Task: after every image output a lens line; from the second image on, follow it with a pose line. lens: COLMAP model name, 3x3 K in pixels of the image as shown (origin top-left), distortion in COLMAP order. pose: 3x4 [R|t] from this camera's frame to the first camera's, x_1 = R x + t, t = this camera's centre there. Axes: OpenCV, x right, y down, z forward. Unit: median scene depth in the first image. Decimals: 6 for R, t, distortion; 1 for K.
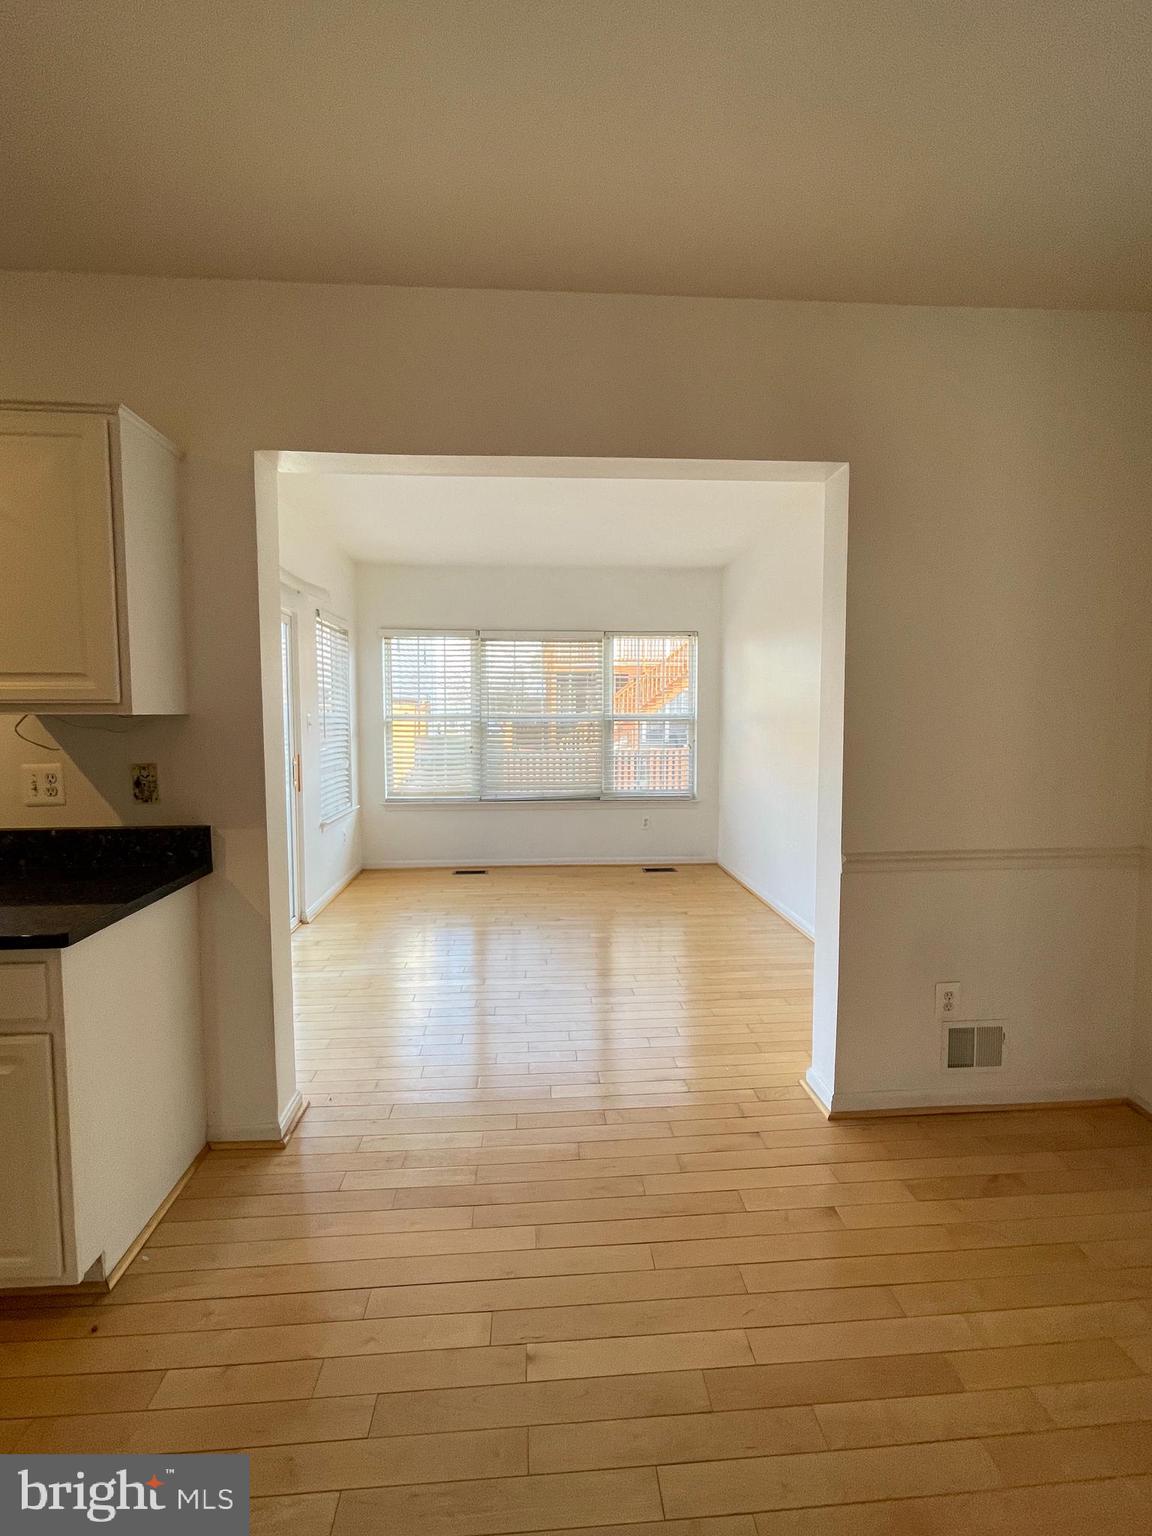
lens RADIAL K [[662.1, 0, 582.0], [0, 662.1, 757.7], [0, 0, 1]] dist [-0.002928, 0.000484]
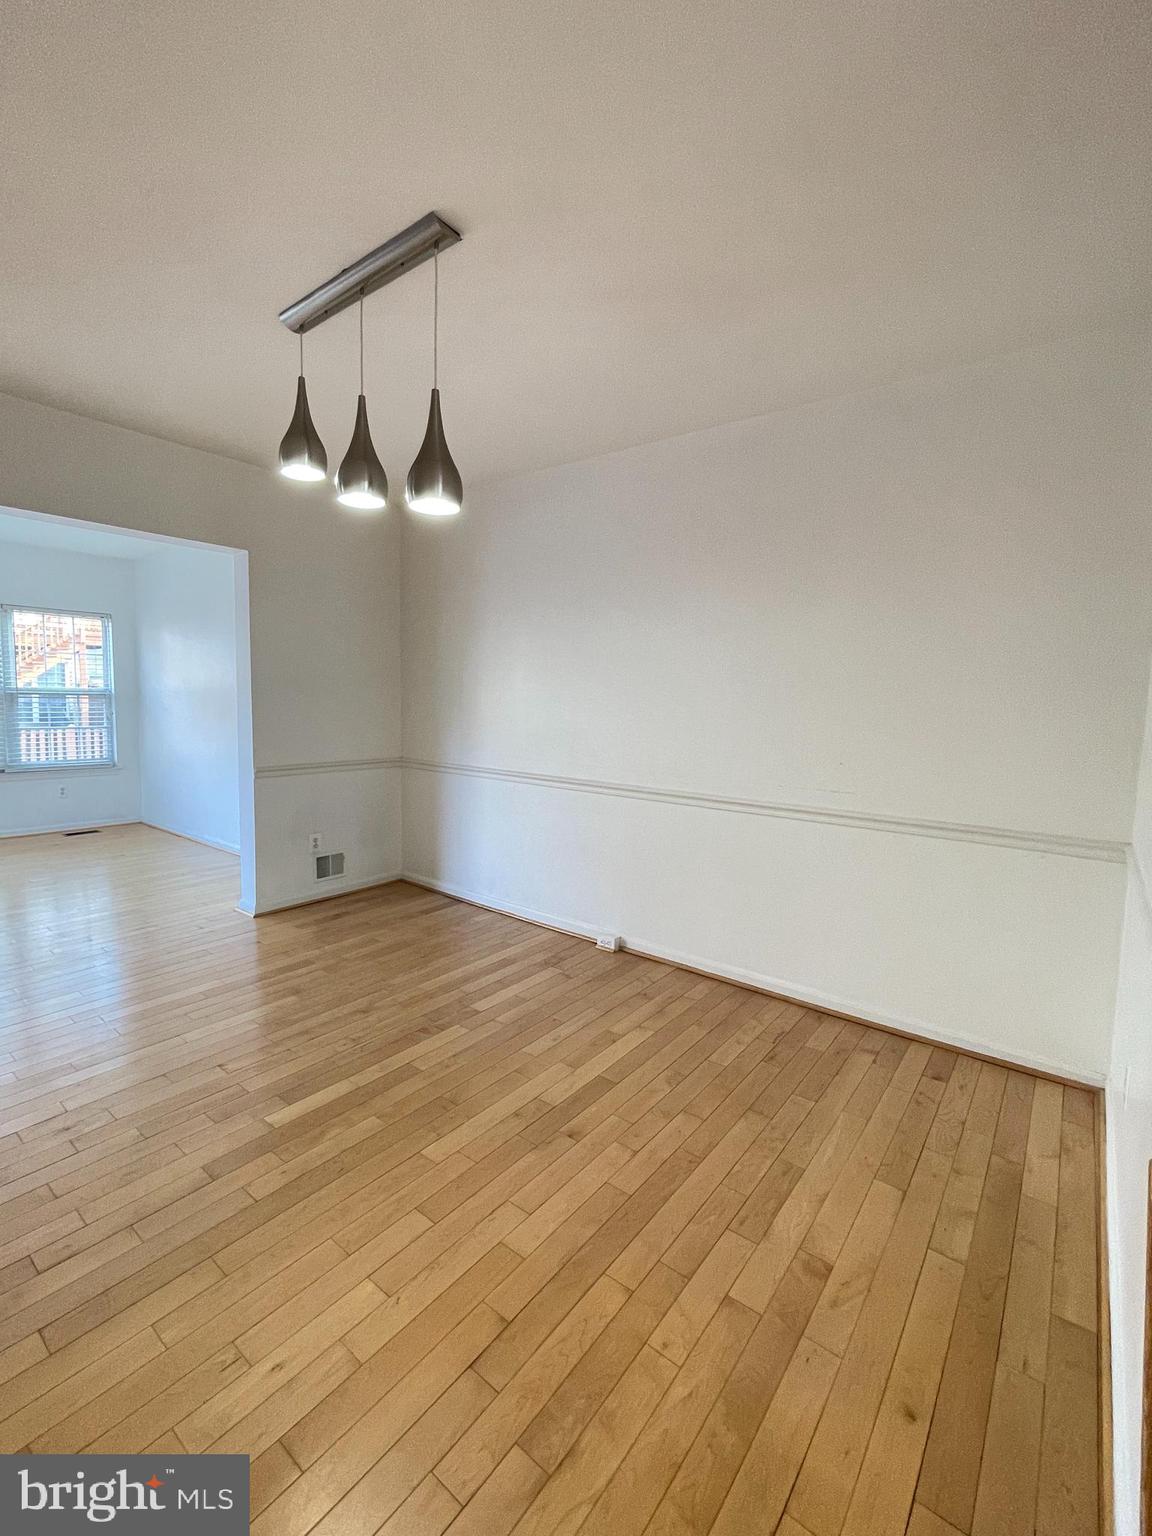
lens RADIAL K [[662.1, 0, 576.2], [0, 662.1, 760.0], [0, 0, 1]] dist [-0.002928, 0.000484]
pose [[0.674071, -0.050041, 0.736970, -0.129656], [0.027241, 0.998708, 0.042898, 0.026268], [-0.738164, -0.008840, 0.674563, -0.326258]]
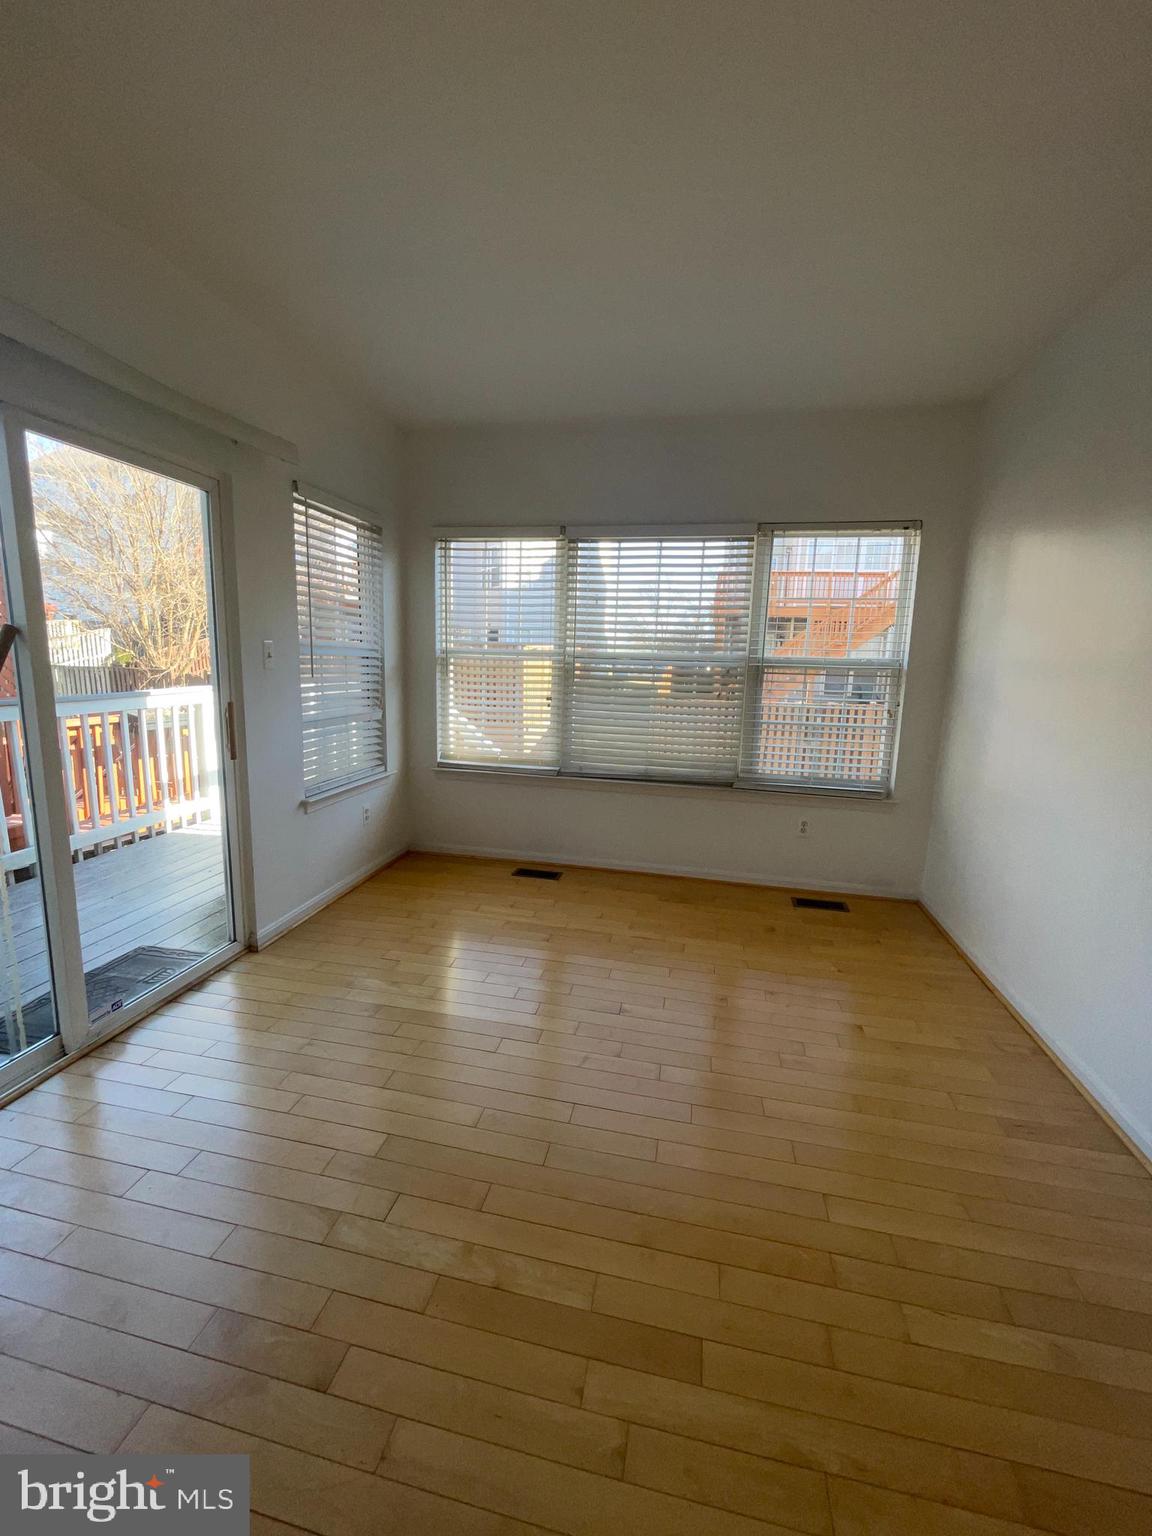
lens RADIAL K [[622.3, 0, 578.1], [0, 622.3, 757.0], [0, 0, 1]] dist [0.003078, -0.001820]
pose [[0.959925, 0.070530, -0.271236, 0.045839], [-0.046115, 0.994374, 0.095363, -0.018353], [0.276436, -0.079033, 0.957777, 0.371844]]
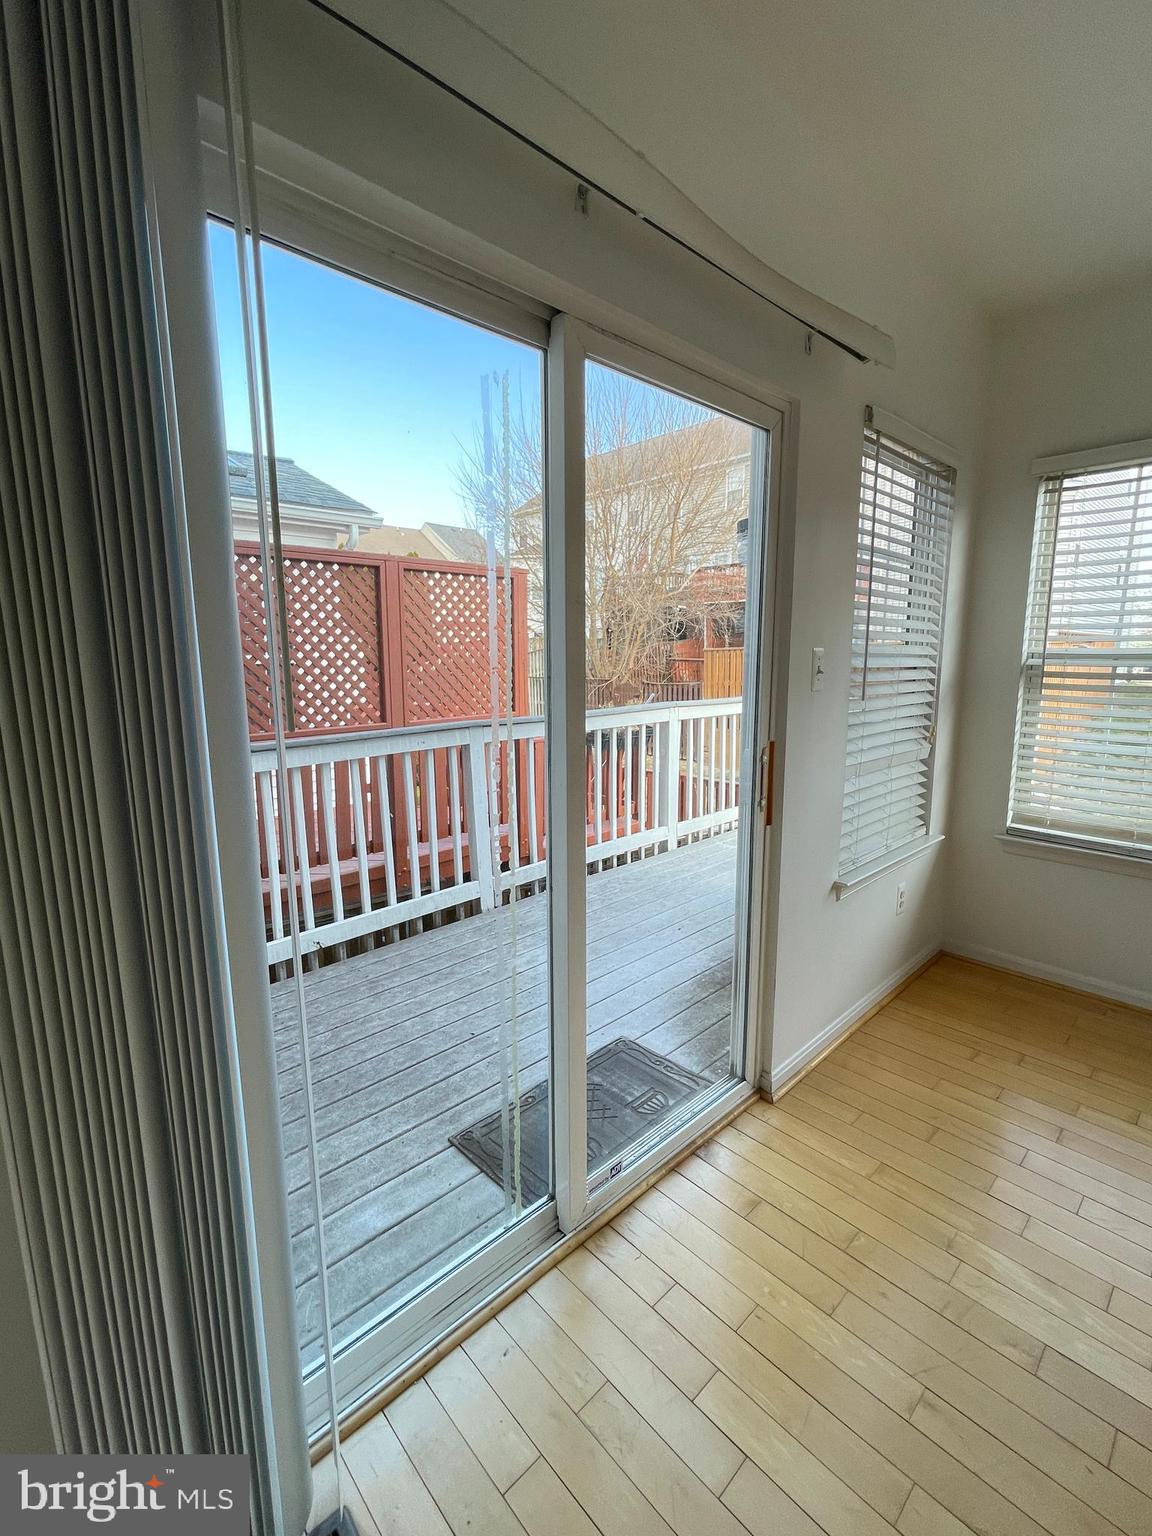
lens RADIAL K [[662.1, 0, 578.5], [0, 662.1, 757.5], [0, 0, 1]] dist [-0.002928, 0.000484]
pose [[0.622505, 0.116158, -0.773947, -0.125214], [-0.049007, 0.992769, 0.109582, -0.025945], [0.781080, -0.030287, 0.623696, 0.459840]]
